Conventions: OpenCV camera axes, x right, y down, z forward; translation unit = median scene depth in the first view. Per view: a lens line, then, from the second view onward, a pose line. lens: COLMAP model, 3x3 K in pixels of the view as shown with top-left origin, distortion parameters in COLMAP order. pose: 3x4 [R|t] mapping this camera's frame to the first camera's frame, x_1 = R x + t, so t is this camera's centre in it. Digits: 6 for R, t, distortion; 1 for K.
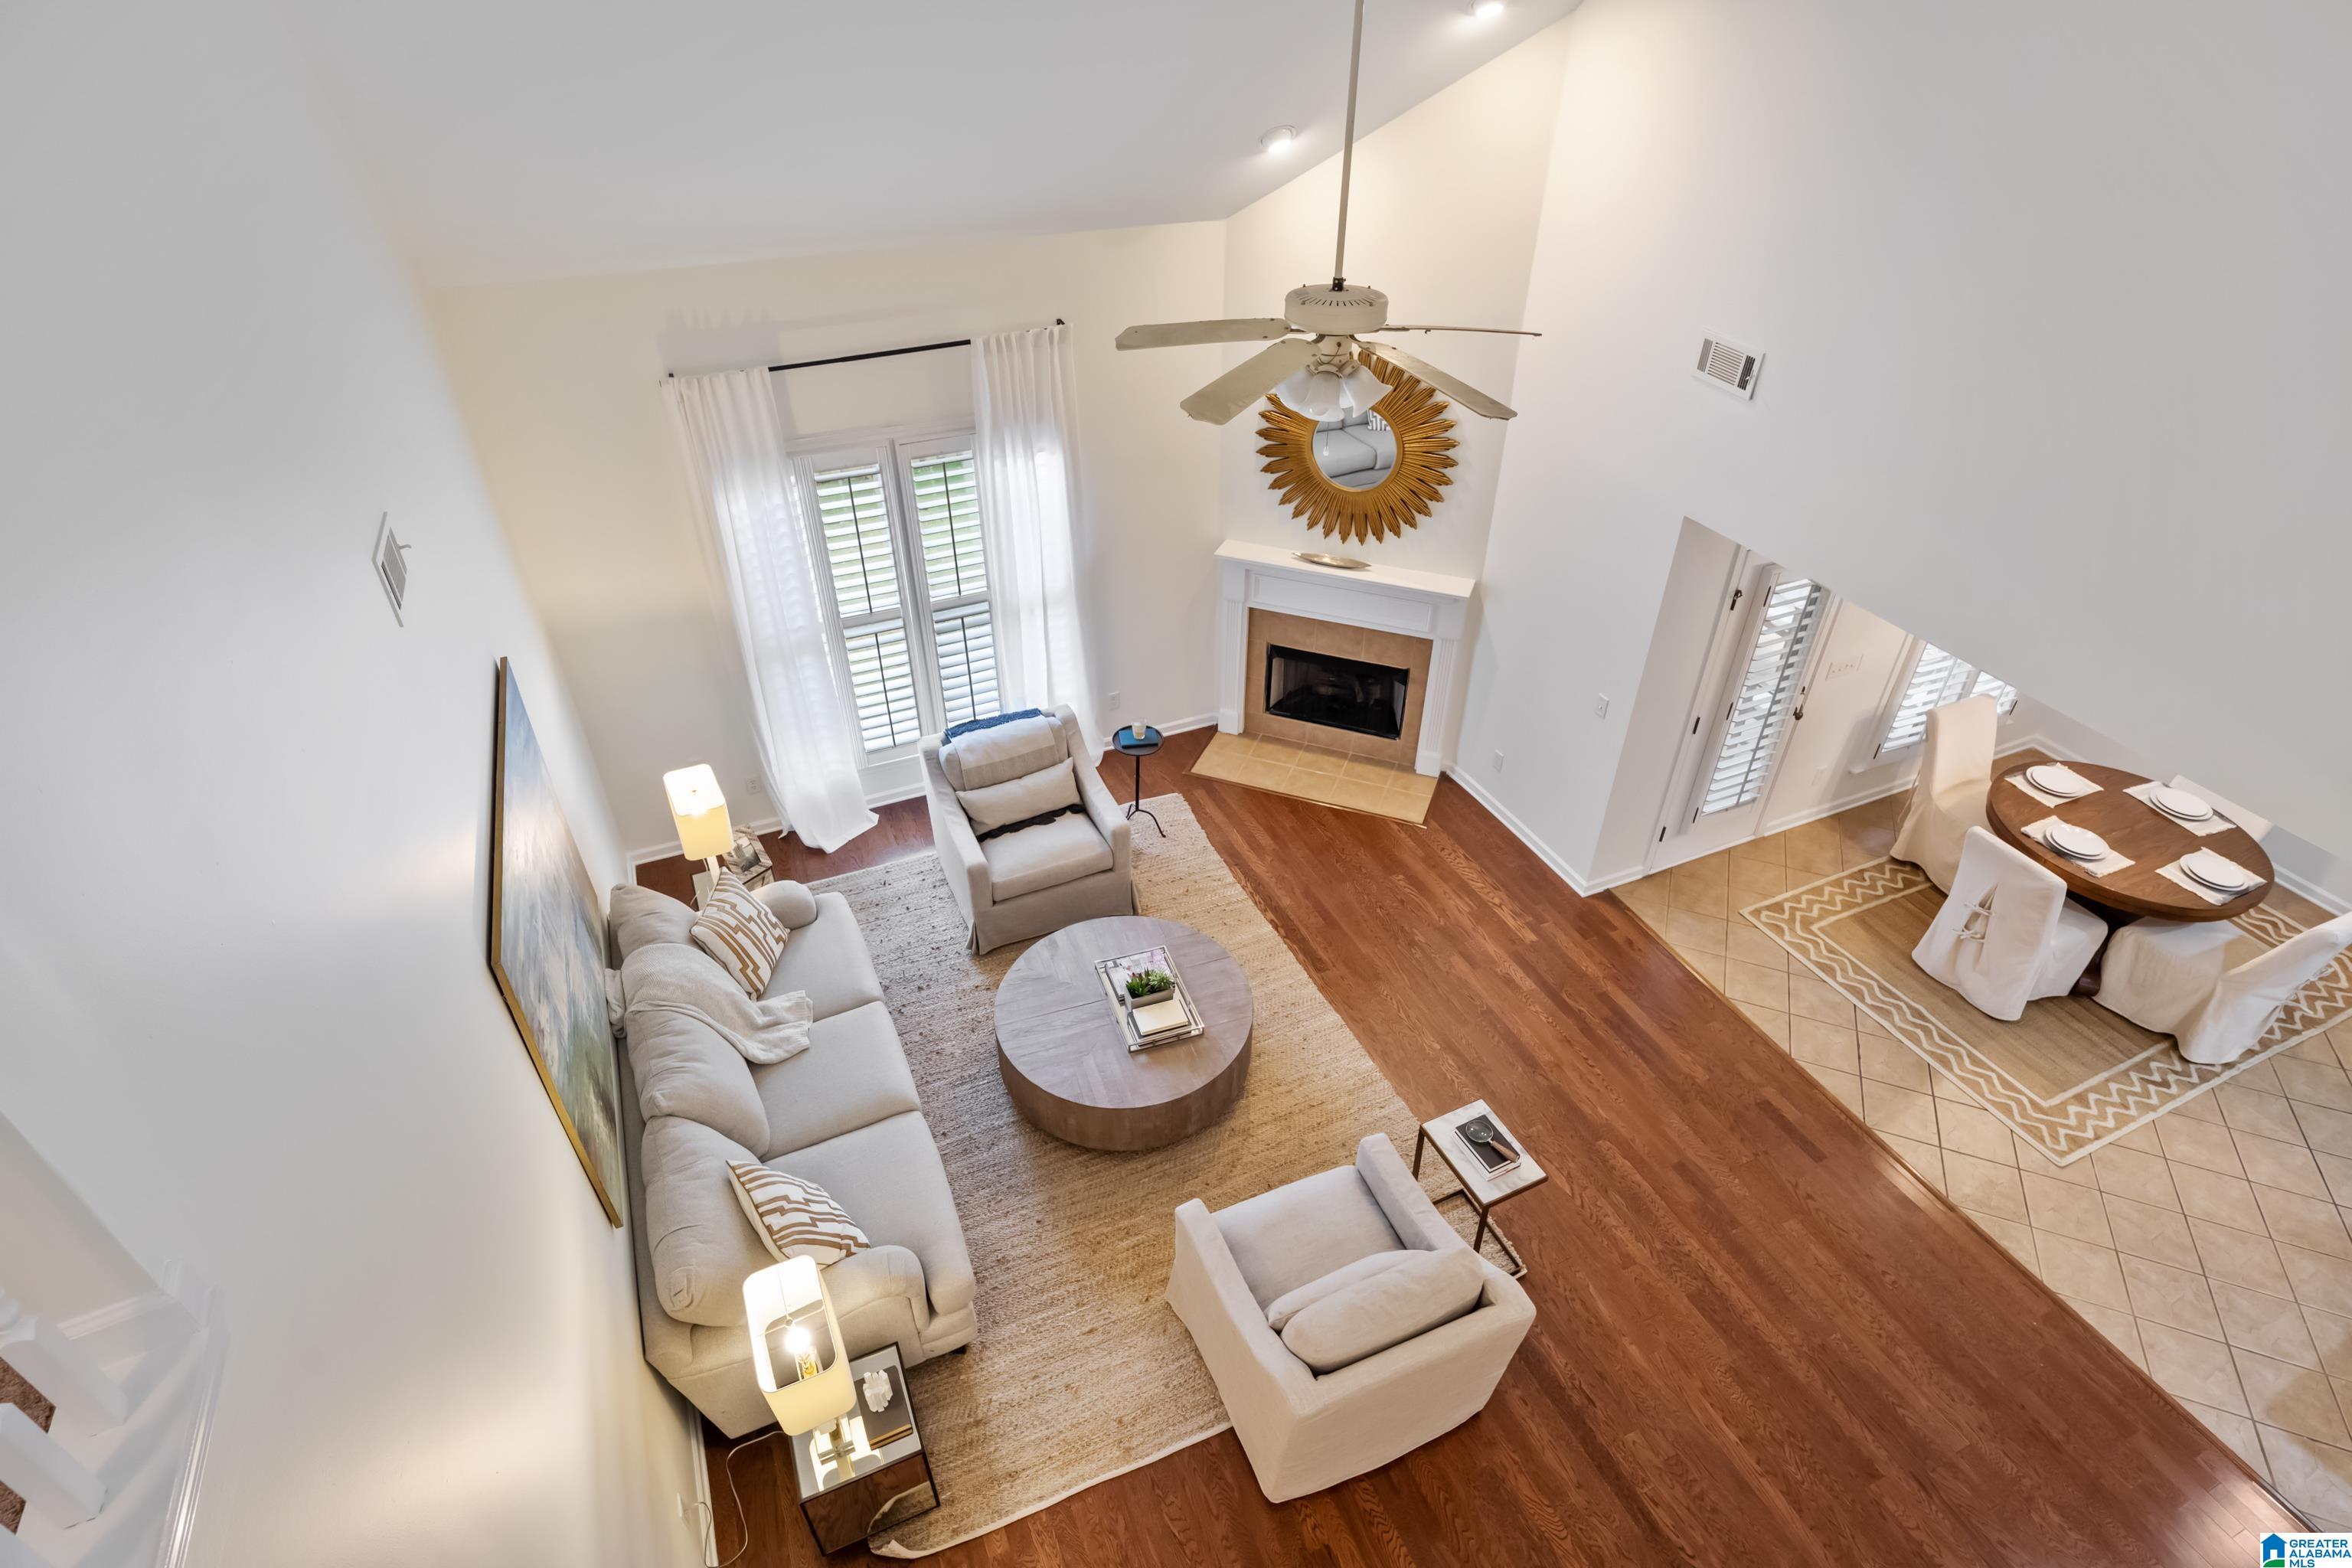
lens RADIAL K [[1194.1, 0, 1178.2], [0, 1194.1, 785.7], [0, 0, 1]] dist [0.000544, 0.000231]
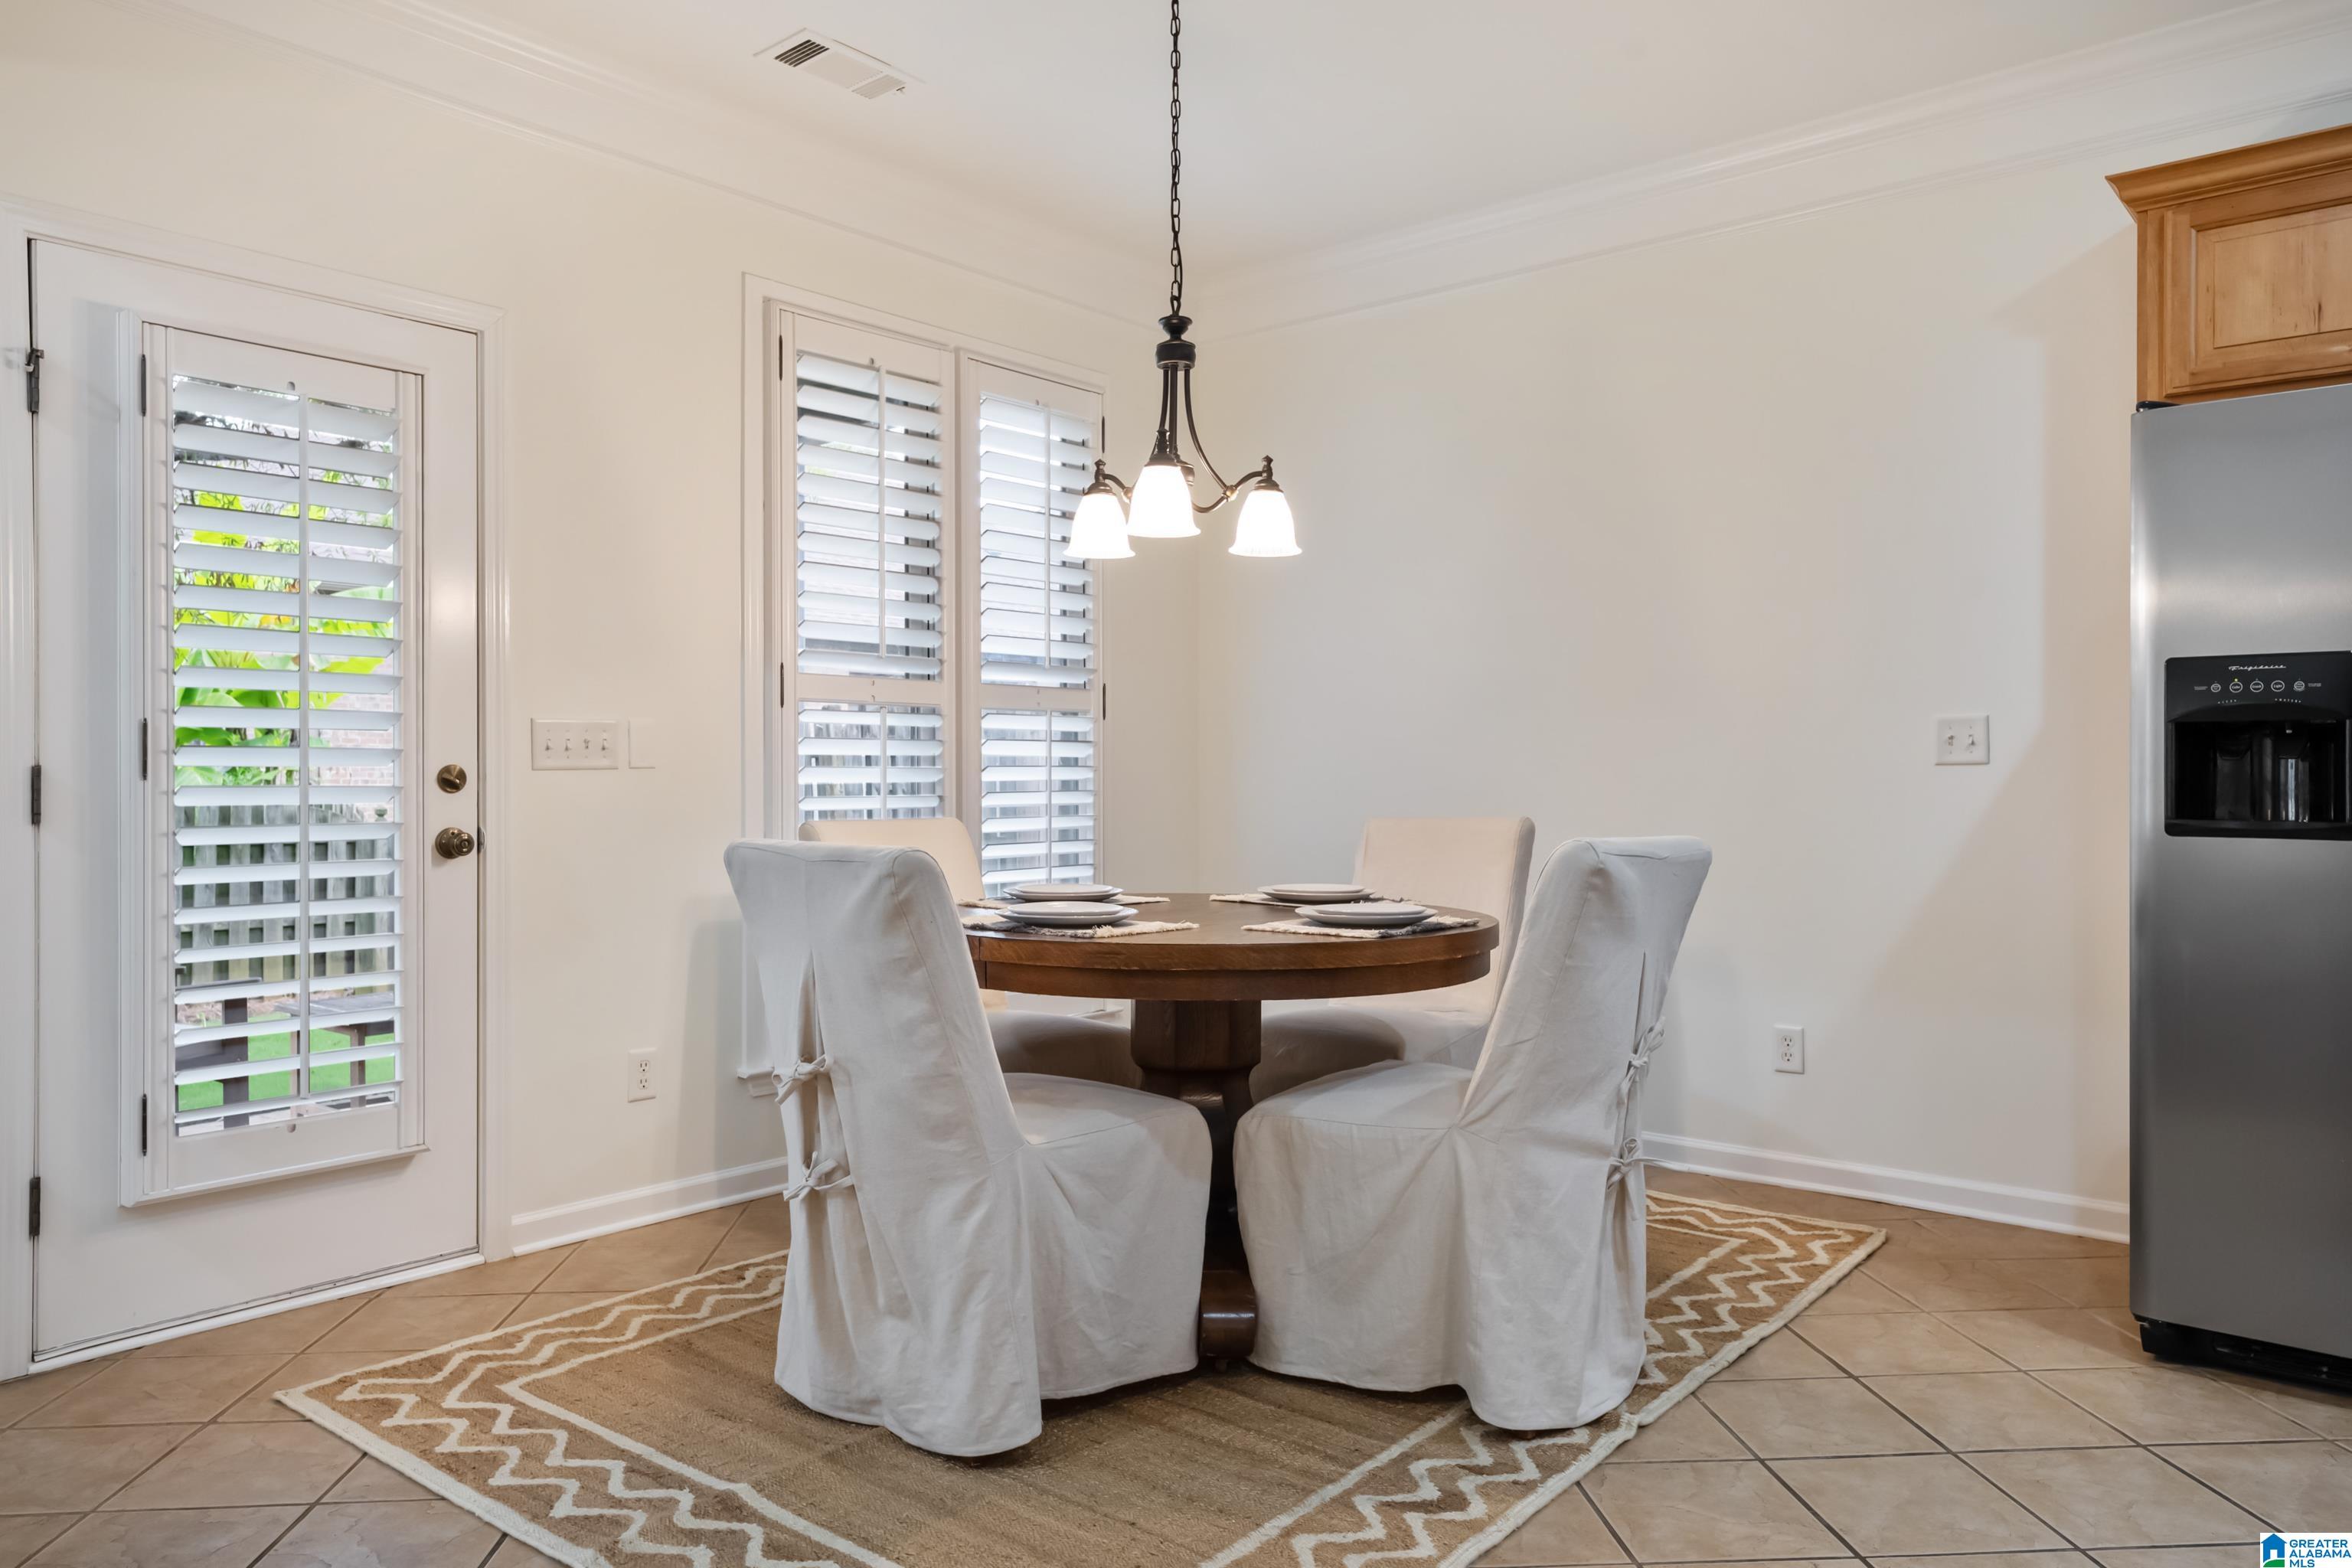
lens RADIAL K [[1598.7, 0, 1178.4], [0, 1598.7, 780.9], [0, 0, 1]] dist [0.006629, 0.000918]
pose [[0.899418, -0.009322, 0.436991, 0.574093], [0.262970, 0.810127, -0.523966, 0.291756], [-0.349134, 0.586180, 0.731094, 0.603818]]
